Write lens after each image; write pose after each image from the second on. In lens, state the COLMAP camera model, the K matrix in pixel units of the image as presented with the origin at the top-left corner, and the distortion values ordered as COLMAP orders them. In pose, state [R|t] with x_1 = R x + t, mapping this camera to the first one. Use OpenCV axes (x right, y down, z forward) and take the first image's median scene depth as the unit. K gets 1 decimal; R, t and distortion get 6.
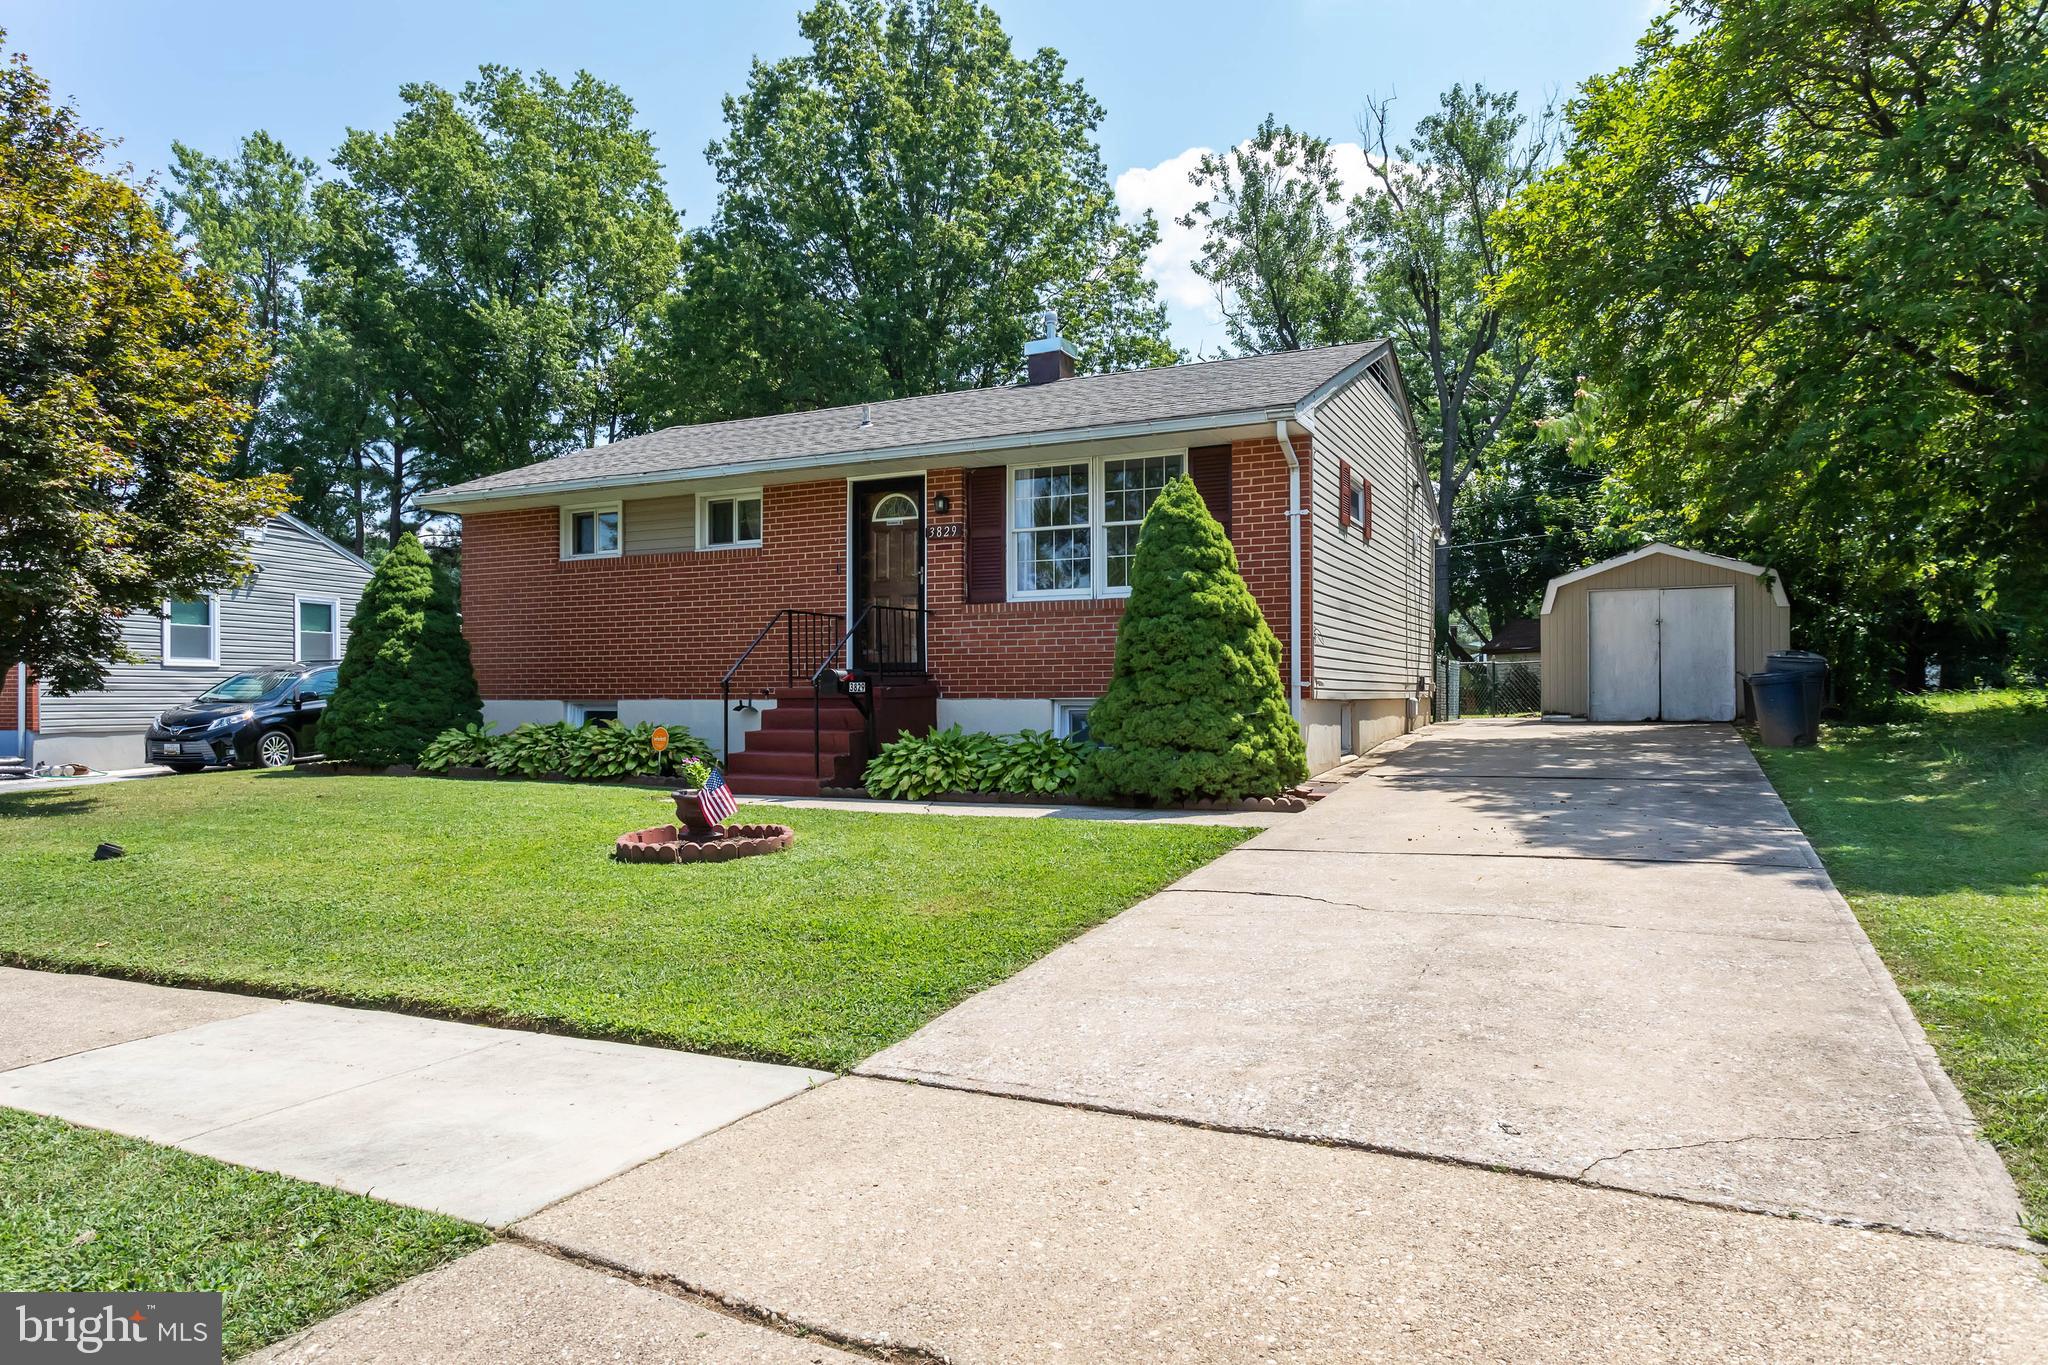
lens RADIAL K [[1258.4, 0, 1024.0], [0, 1258.4, 682.5], [0, 0, 1]] dist [0.047946, 0.000795]
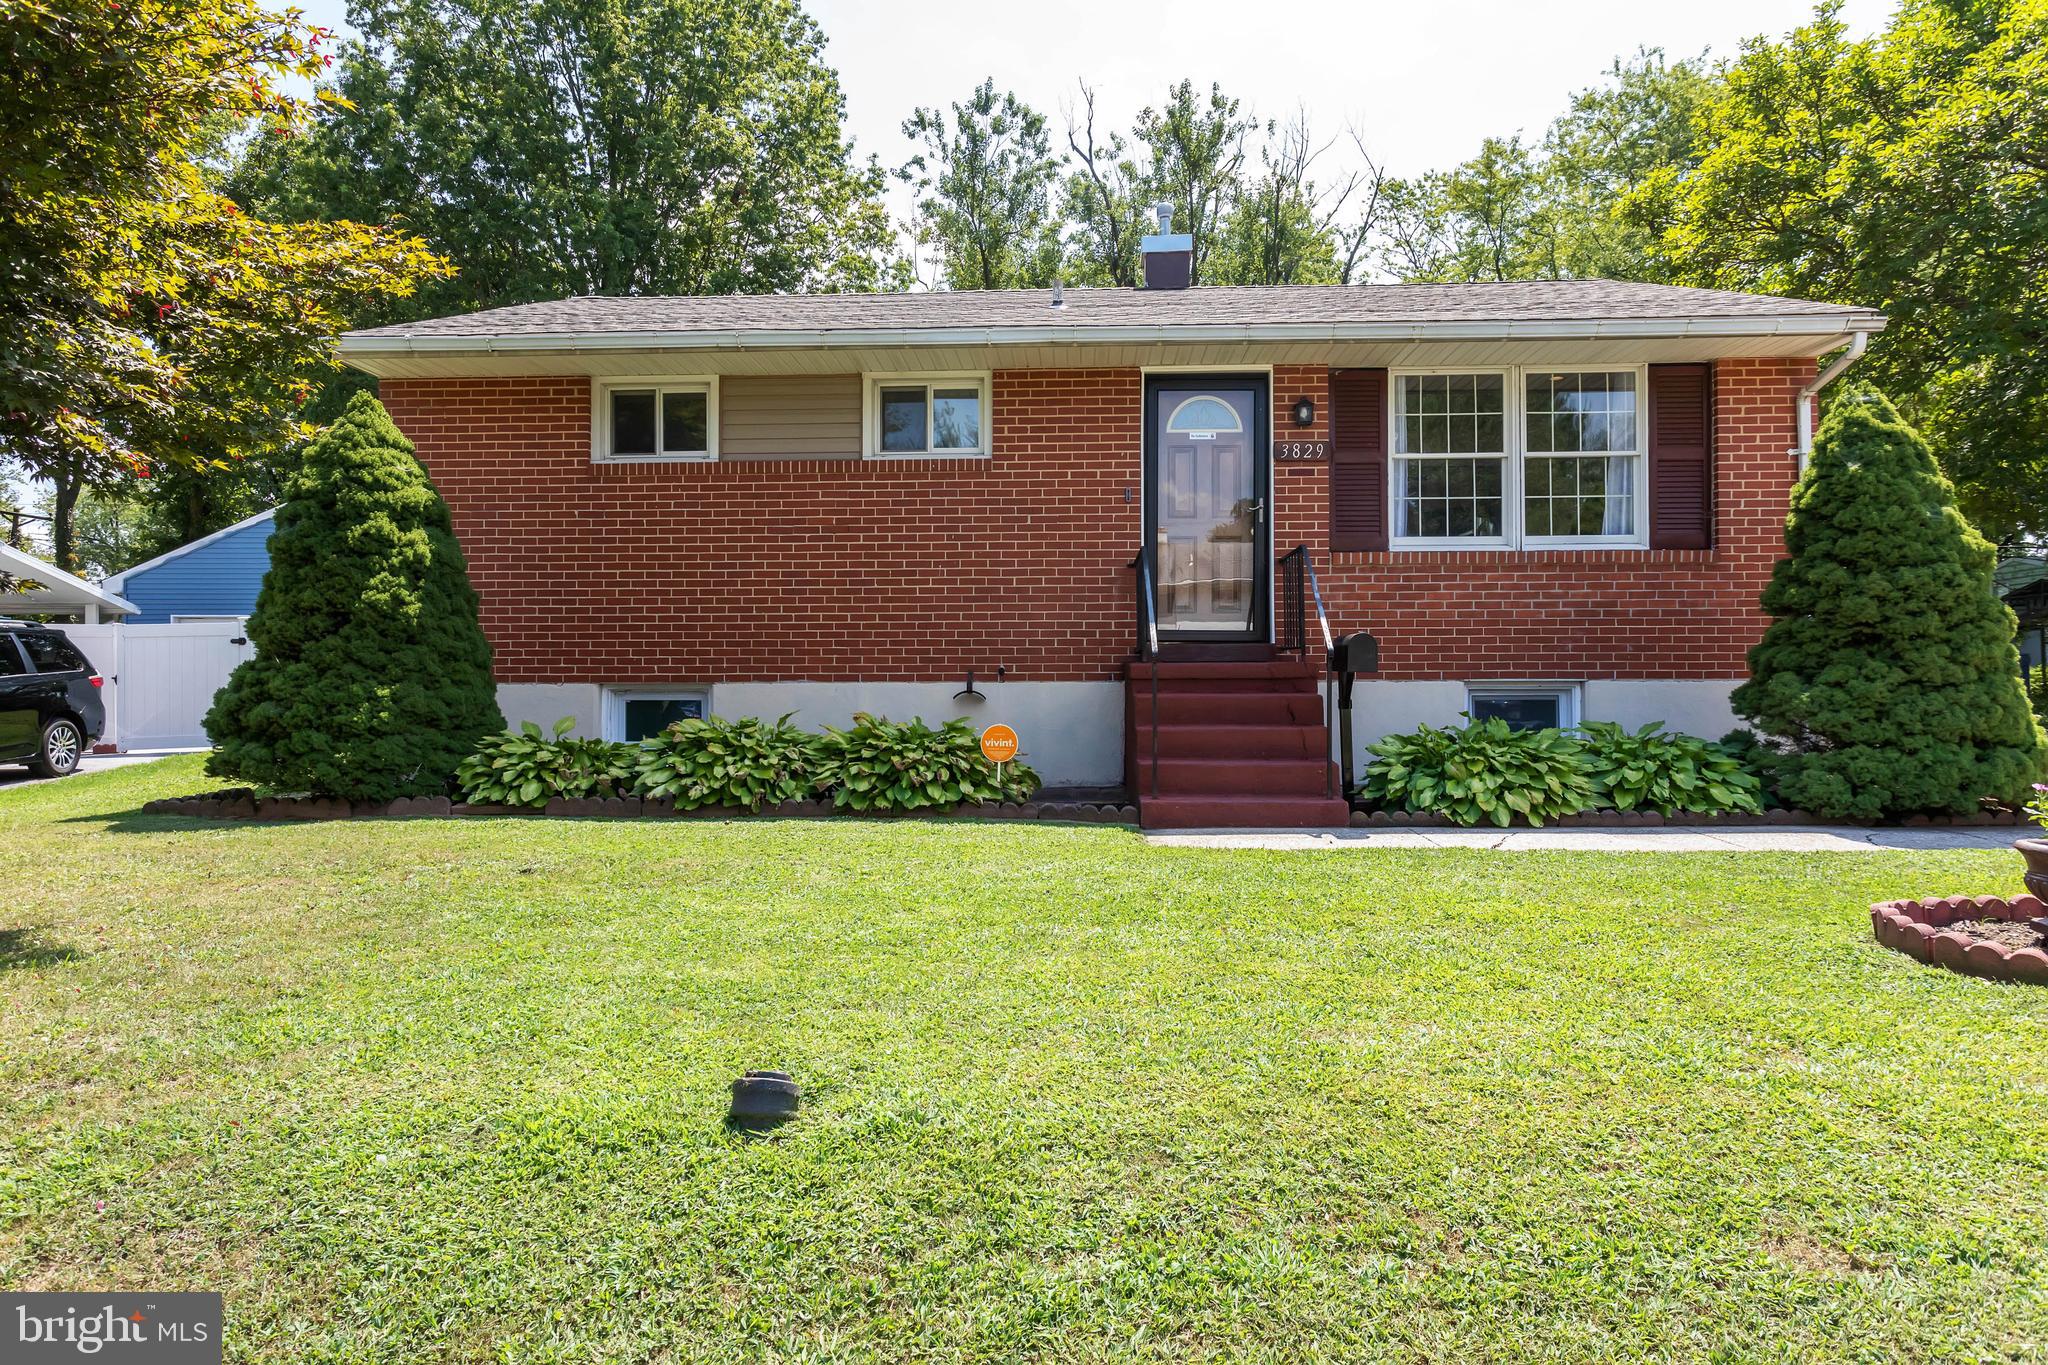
lens RADIAL K [[1247.6, 0, 1024.5], [0, 1247.6, 648.2], [0, 0, 1]] dist [0.031128, 0.000602]
pose [[0.910415, 0.013064, 0.413489, -0.459833], [-0.004368, 0.999749, -0.021970, 0.009770], [-0.413673, 0.018195, 0.910244, 0.371682]]
